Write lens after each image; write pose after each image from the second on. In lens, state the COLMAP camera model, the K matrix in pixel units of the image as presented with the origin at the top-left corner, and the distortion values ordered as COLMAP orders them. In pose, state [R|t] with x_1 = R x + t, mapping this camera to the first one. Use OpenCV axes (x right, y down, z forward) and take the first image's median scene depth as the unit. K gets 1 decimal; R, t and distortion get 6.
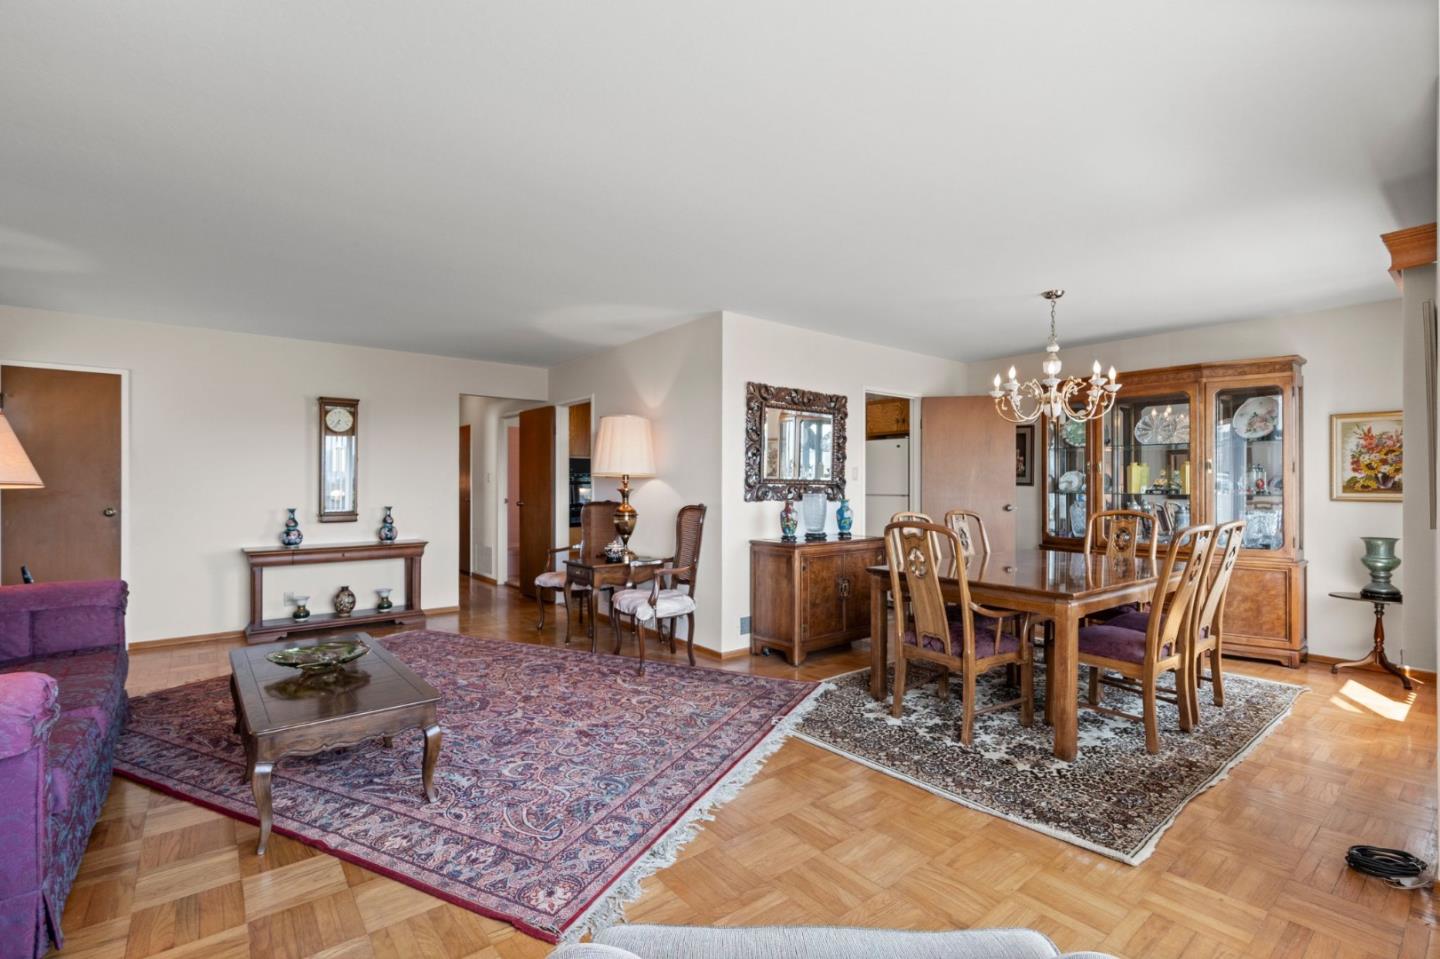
lens RADIAL K [[651.1, 0, 716.0], [0, 651.1, 483.0], [0, 0, 1]] dist [-0.000032, 0.000190]
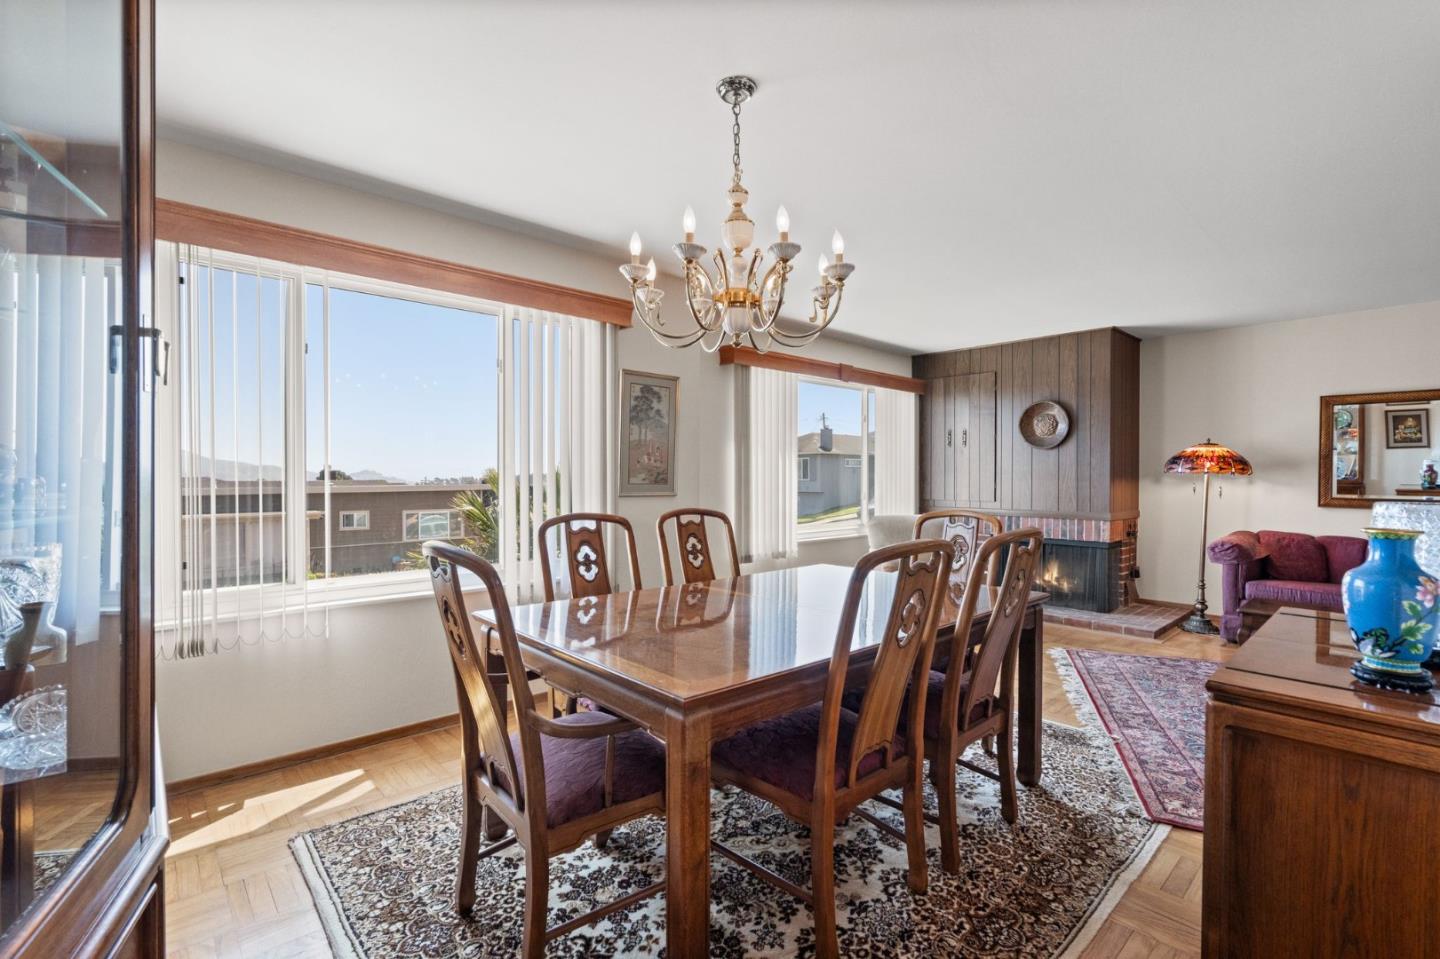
lens RADIAL K [[665.9, 0, 728.7], [0, 665.9, 473.9], [0, 0, 1]] dist [0.034680, 0.000328]
pose [[-0.995749, -0.005019, -0.091971, 0.698072], [-0.004992, 0.999987, -0.000523, 0.002353], [0.091972, -0.000062, -0.995762, 1.840589]]
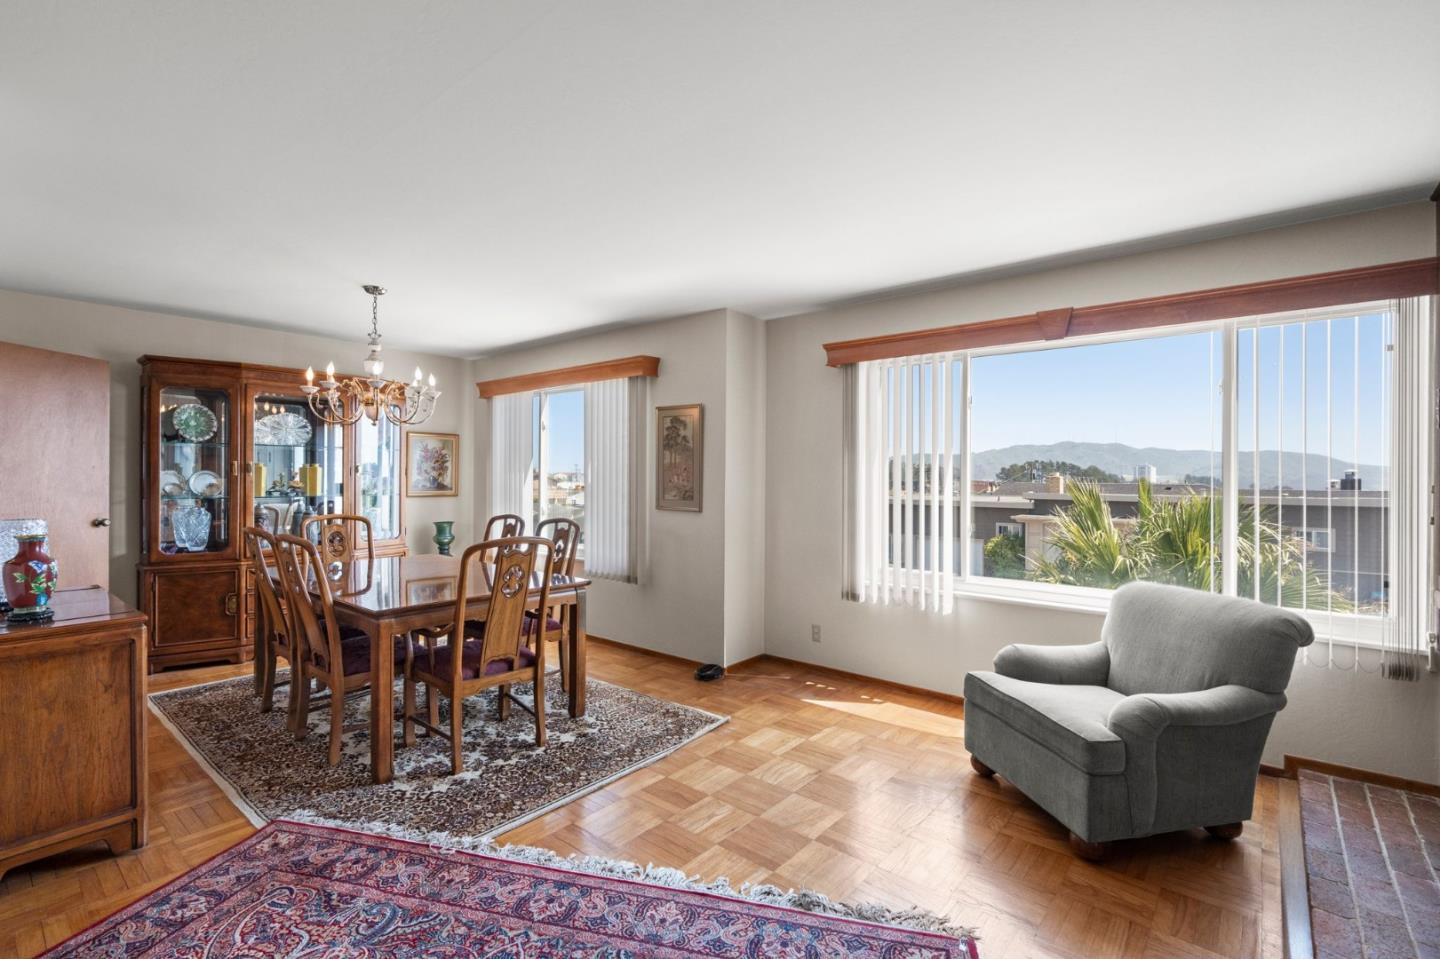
lens RADIAL K [[651.1, 0, 714.8], [0, 651.1, 481.4], [0, 0, 1]] dist [-0.000032, 0.000190]
pose [[-0.192347, -0.007712, 0.981297, -0.618279], [-0.006044, 0.999959, 0.006674, -0.028510], [-0.981308, -0.004647, -0.192386, 0.832048]]
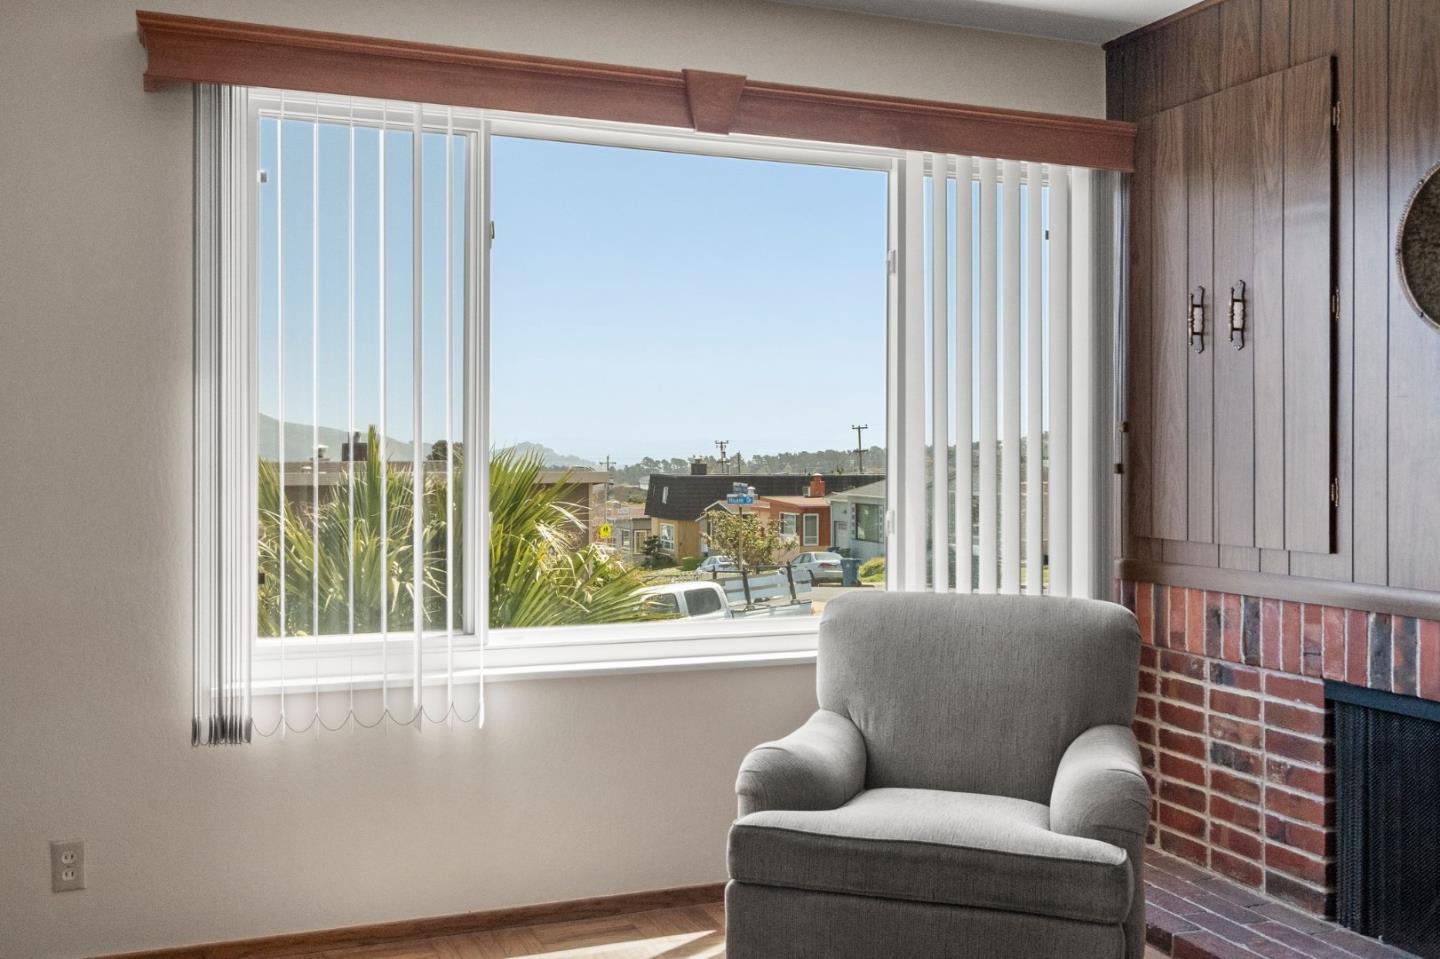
lens RADIAL K [[1294.9, 0, 729.6], [0, 1294.9, 466.6], [0, 0, 1]] dist [-0.036681, 0.008274]
pose [[-0.958052, -0.006894, 0.286511, -0.046629], [-0.003295, 0.999910, 0.013041, 0.001409], [-0.286575, 0.011550, -0.957988, 1.075226]]
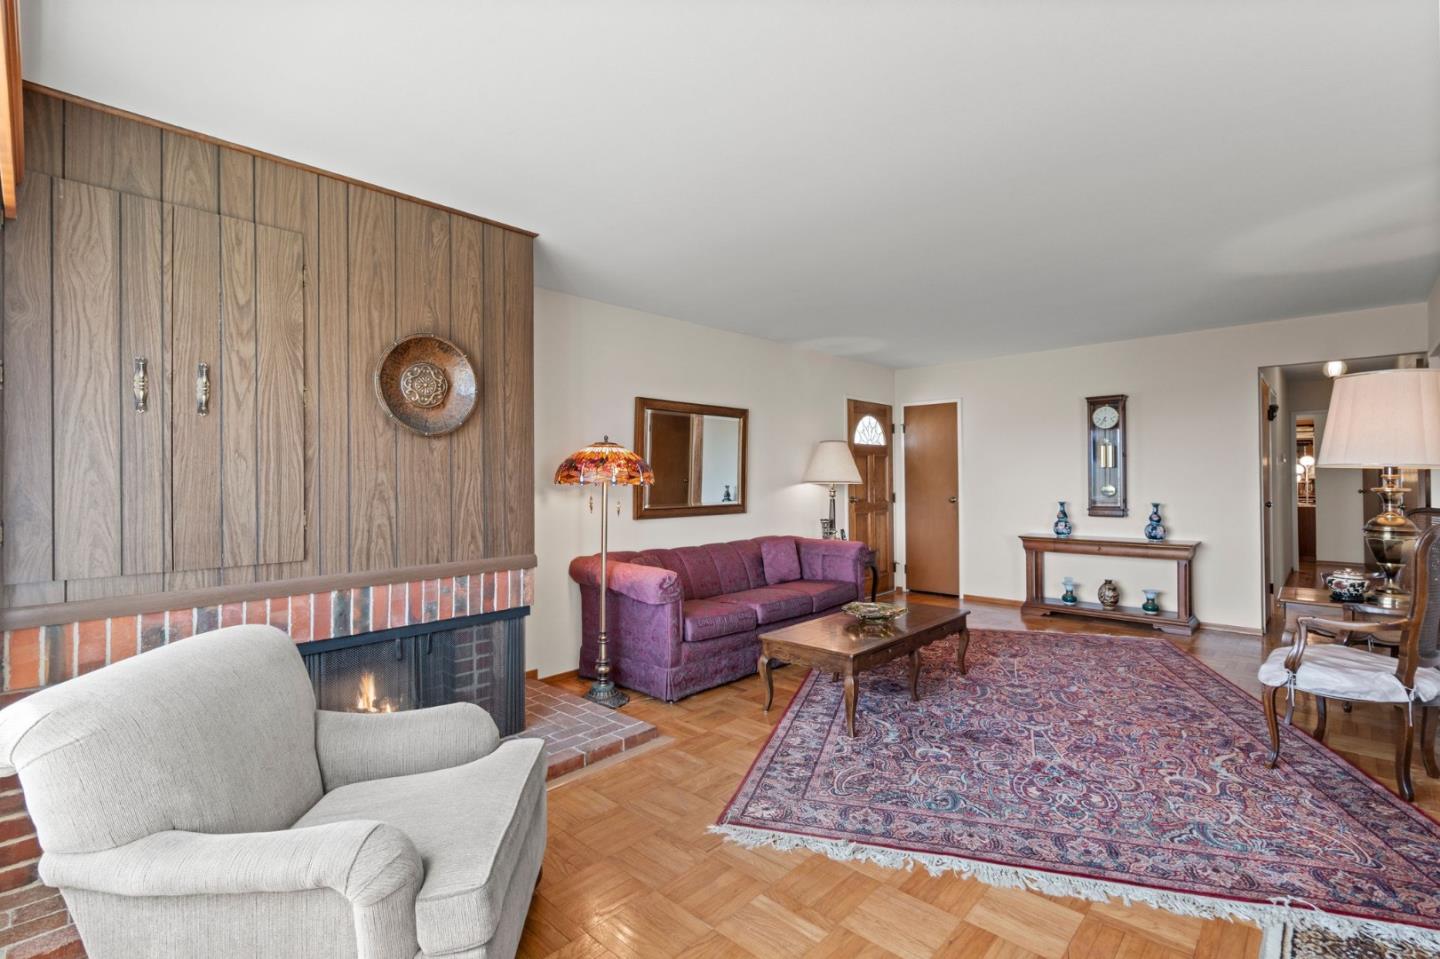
lens RADIAL K [[651.1, 0, 726.9], [0, 651.1, 478.4], [0, 0, 1]] dist [-0.000032, 0.000190]
pose [[0.148607, -0.000992, -0.988896, 0.570988], [0.011335, 0.999936, 0.000701, -0.012605], [0.988831, -0.011313, 0.148609, 0.421312]]
